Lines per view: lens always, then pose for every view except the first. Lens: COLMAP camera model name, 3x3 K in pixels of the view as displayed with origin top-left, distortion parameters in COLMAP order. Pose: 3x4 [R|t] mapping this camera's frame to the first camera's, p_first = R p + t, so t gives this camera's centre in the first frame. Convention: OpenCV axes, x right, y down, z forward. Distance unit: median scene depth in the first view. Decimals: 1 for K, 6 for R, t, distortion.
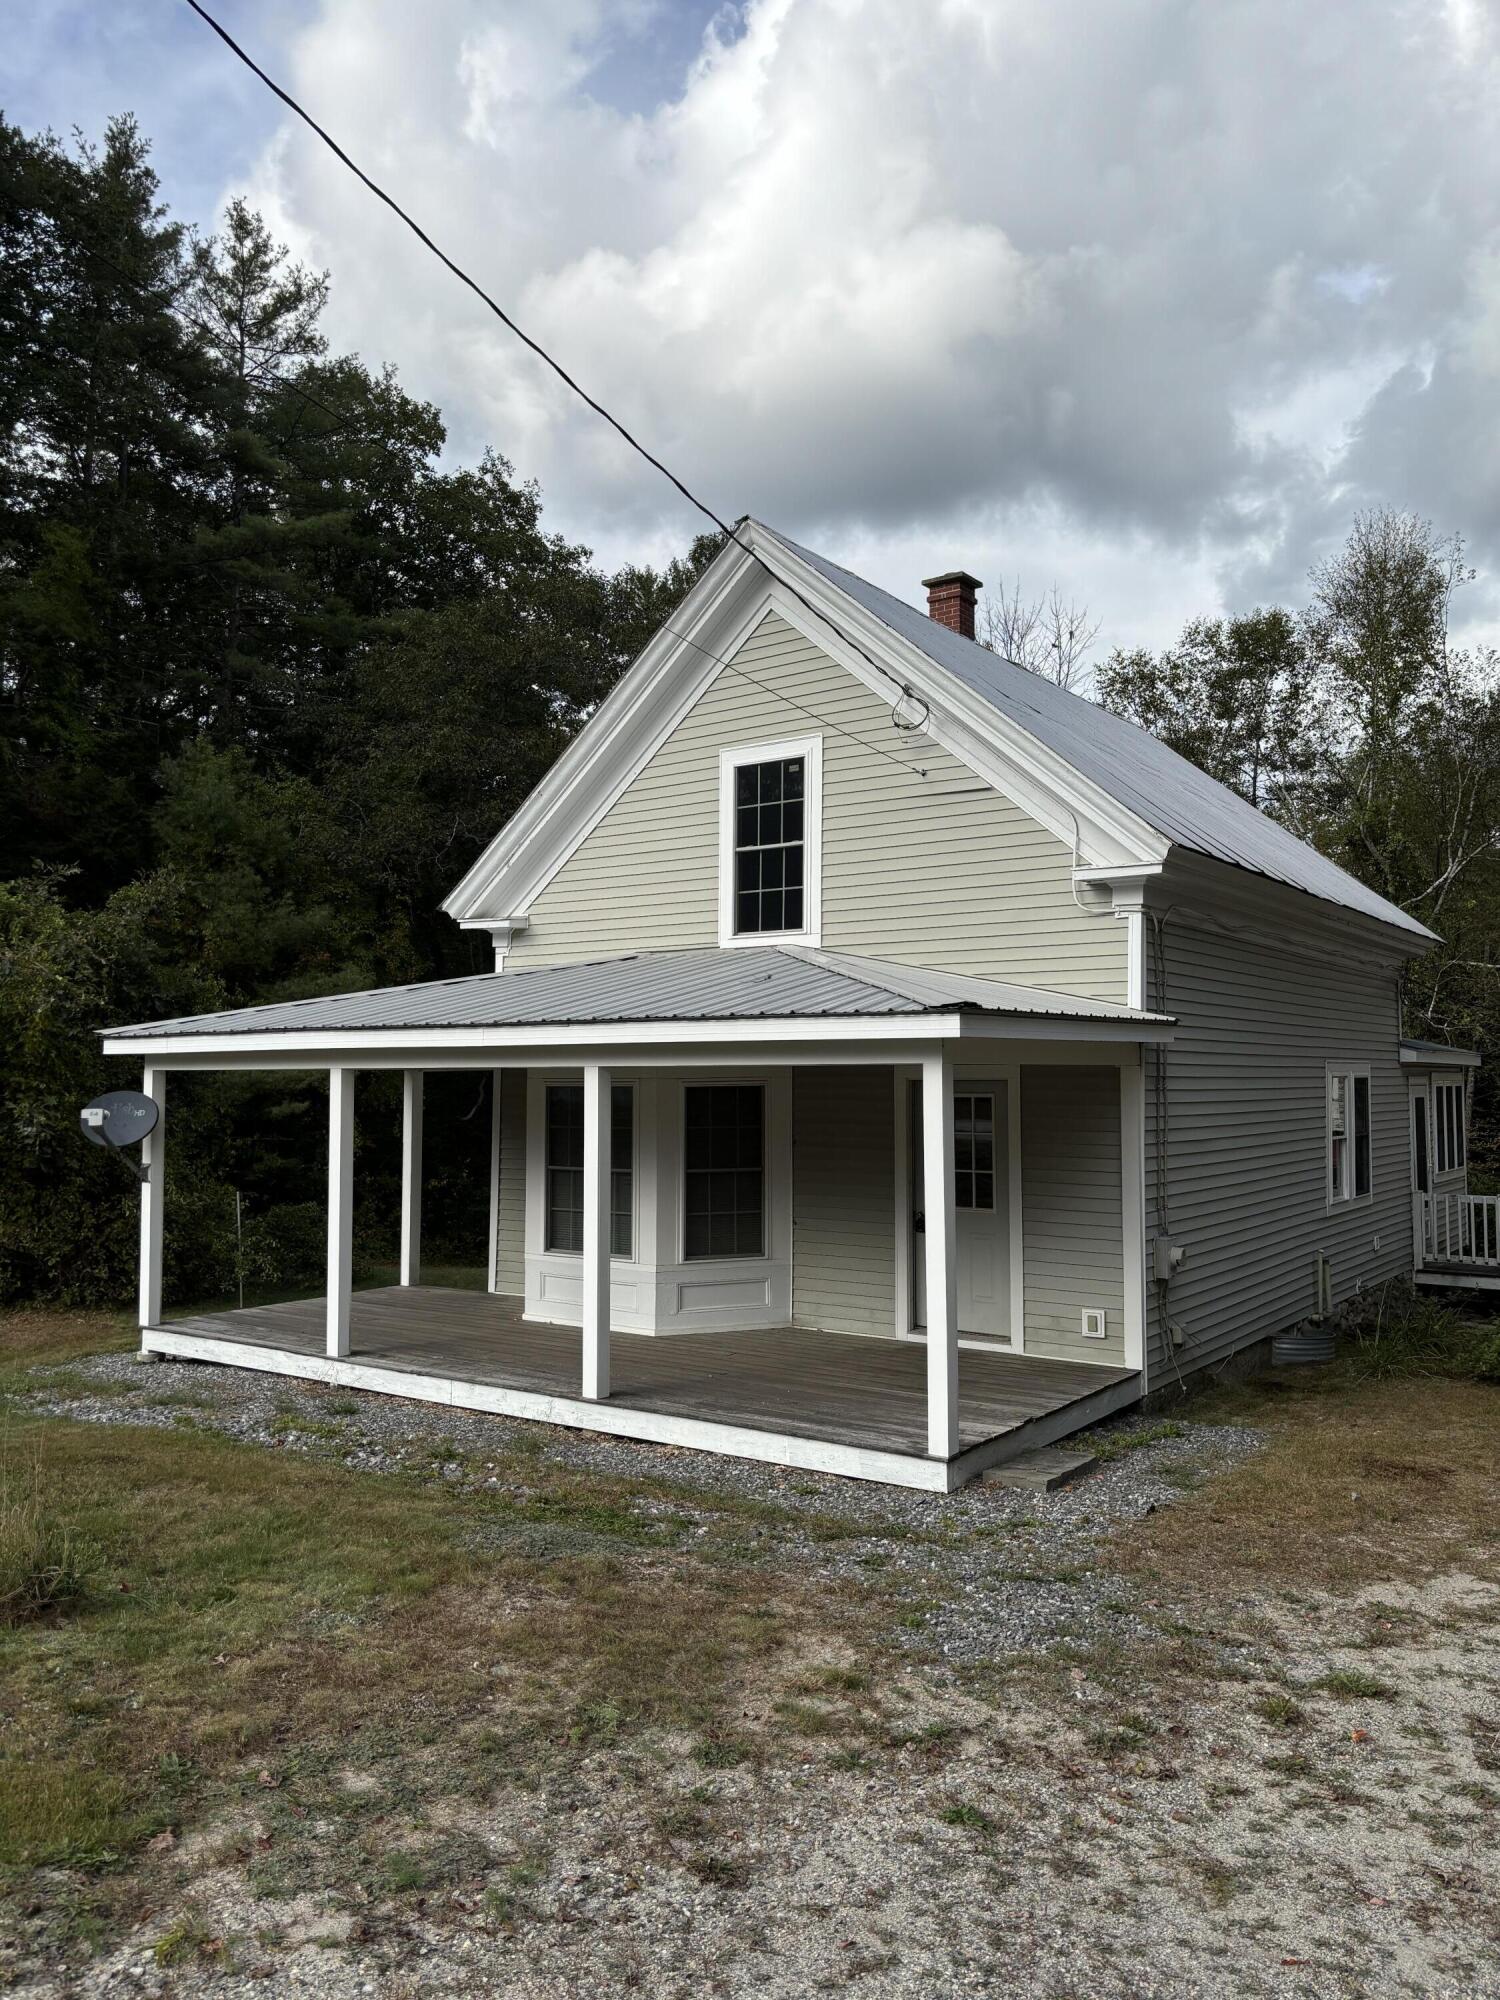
lens RADIAL K [[1479.6, 0, 750.0], [0, 1479.6, 1000.0], [0, 0, 1]] dist [0.020679, -0.004536]
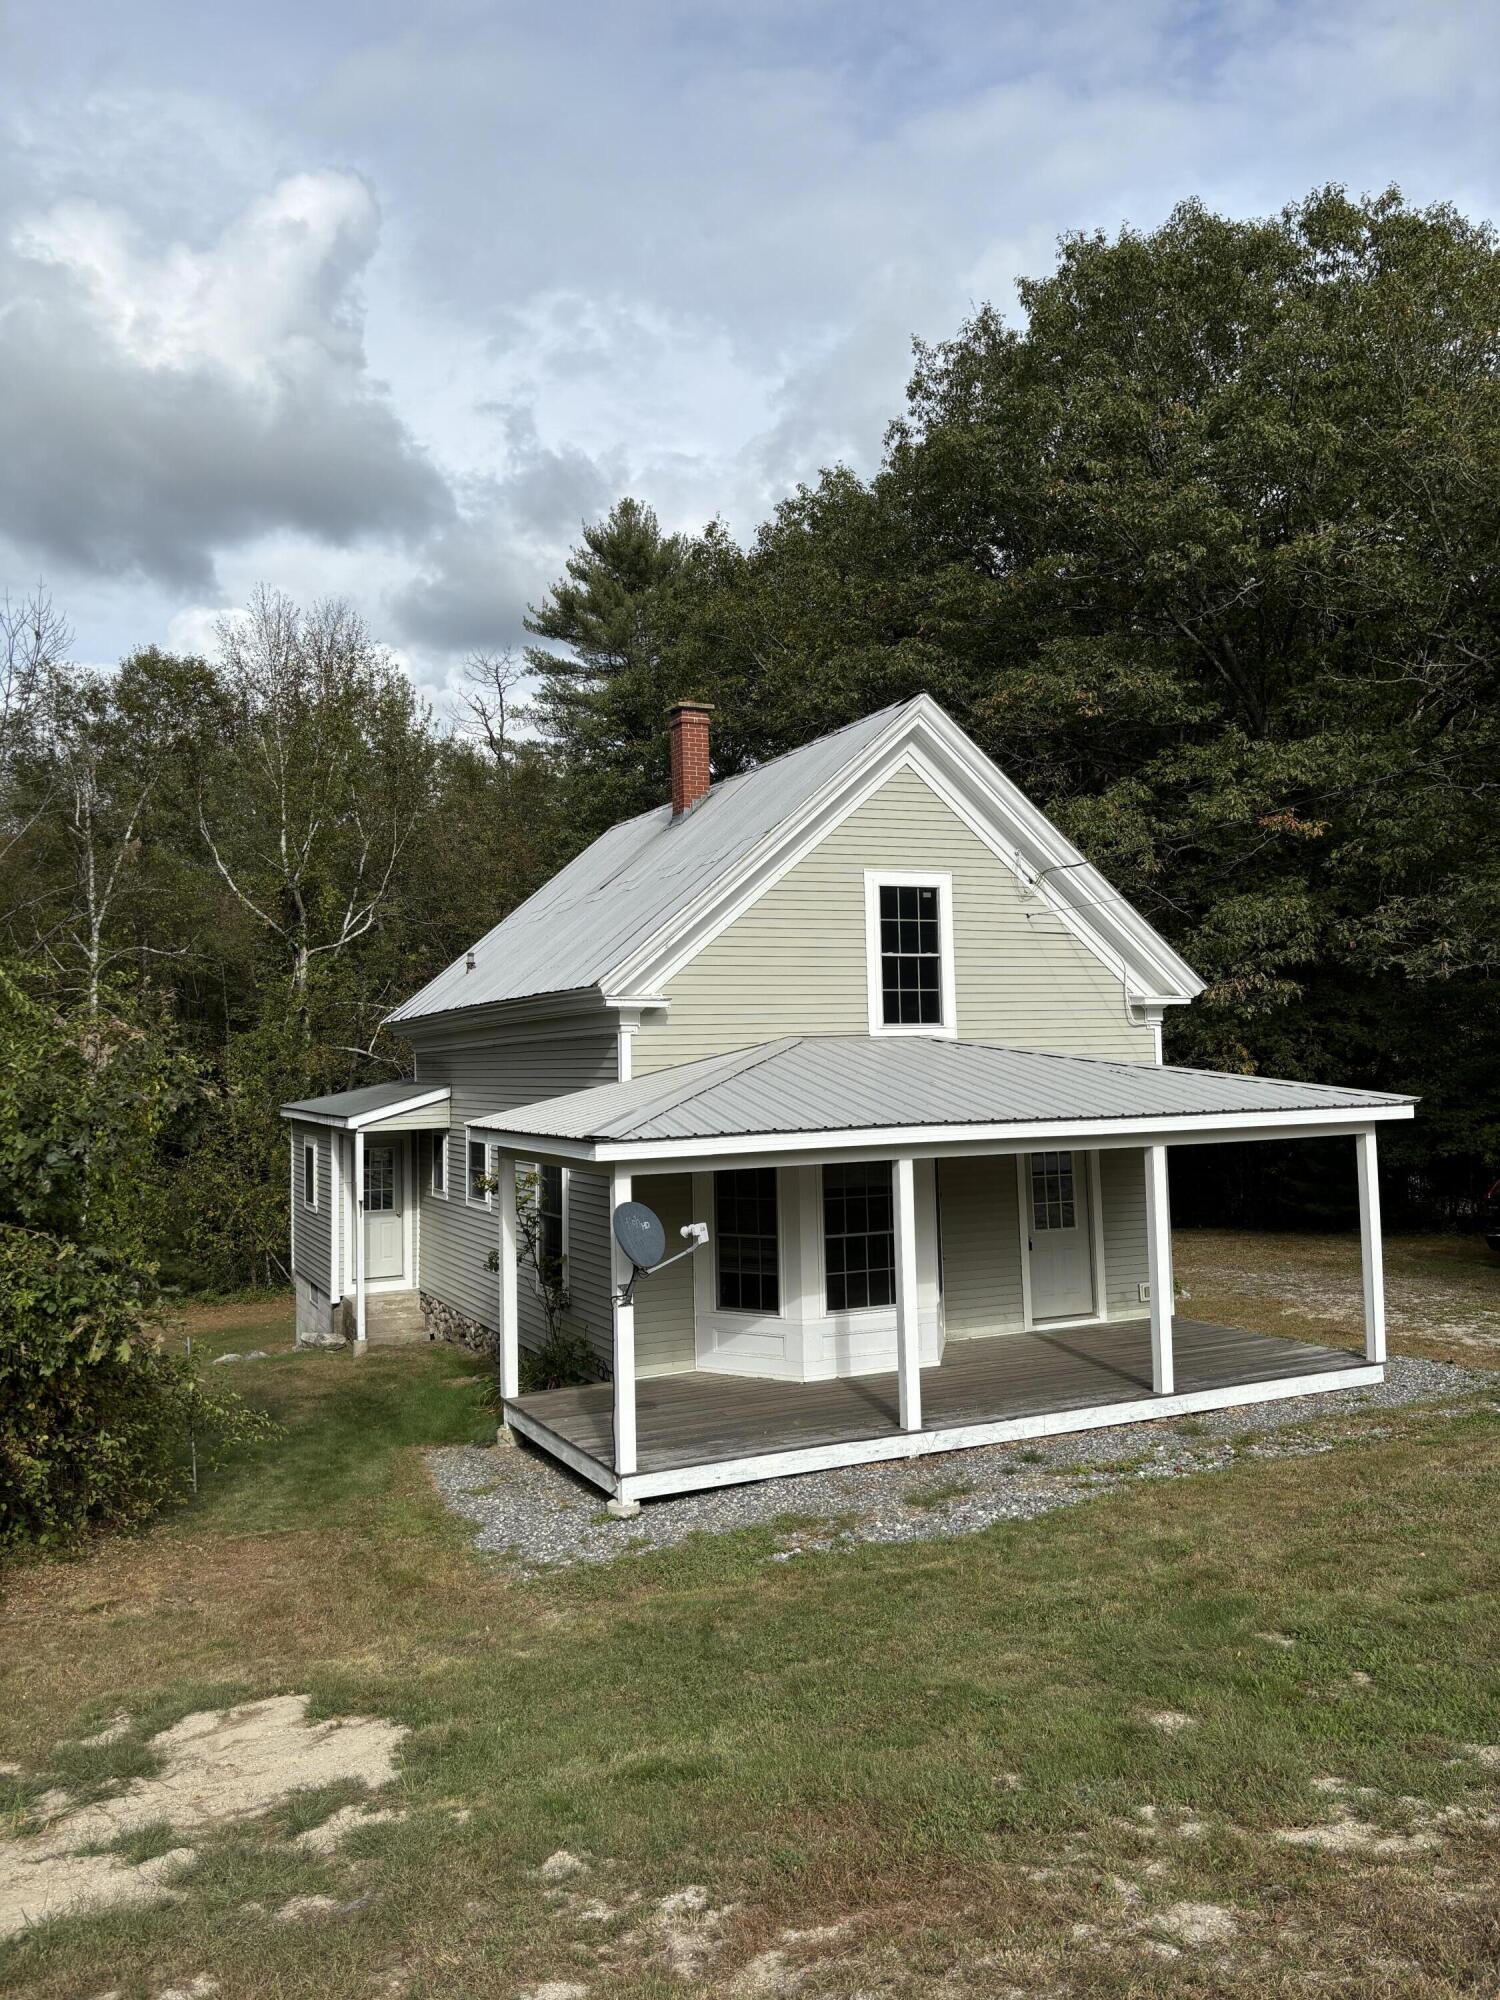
lens RADIAL K [[1516.4, 0, 753.7], [0, 1516.4, 938.8], [0, 0, 1]] dist [0.003939, -0.000806]
pose [[0.489921, 0.055295, 0.870011, -1.169138], [-0.027068, 0.998470, -0.048217, -0.053236], [-0.871346, 0.000073, 0.490669, 0.496690]]
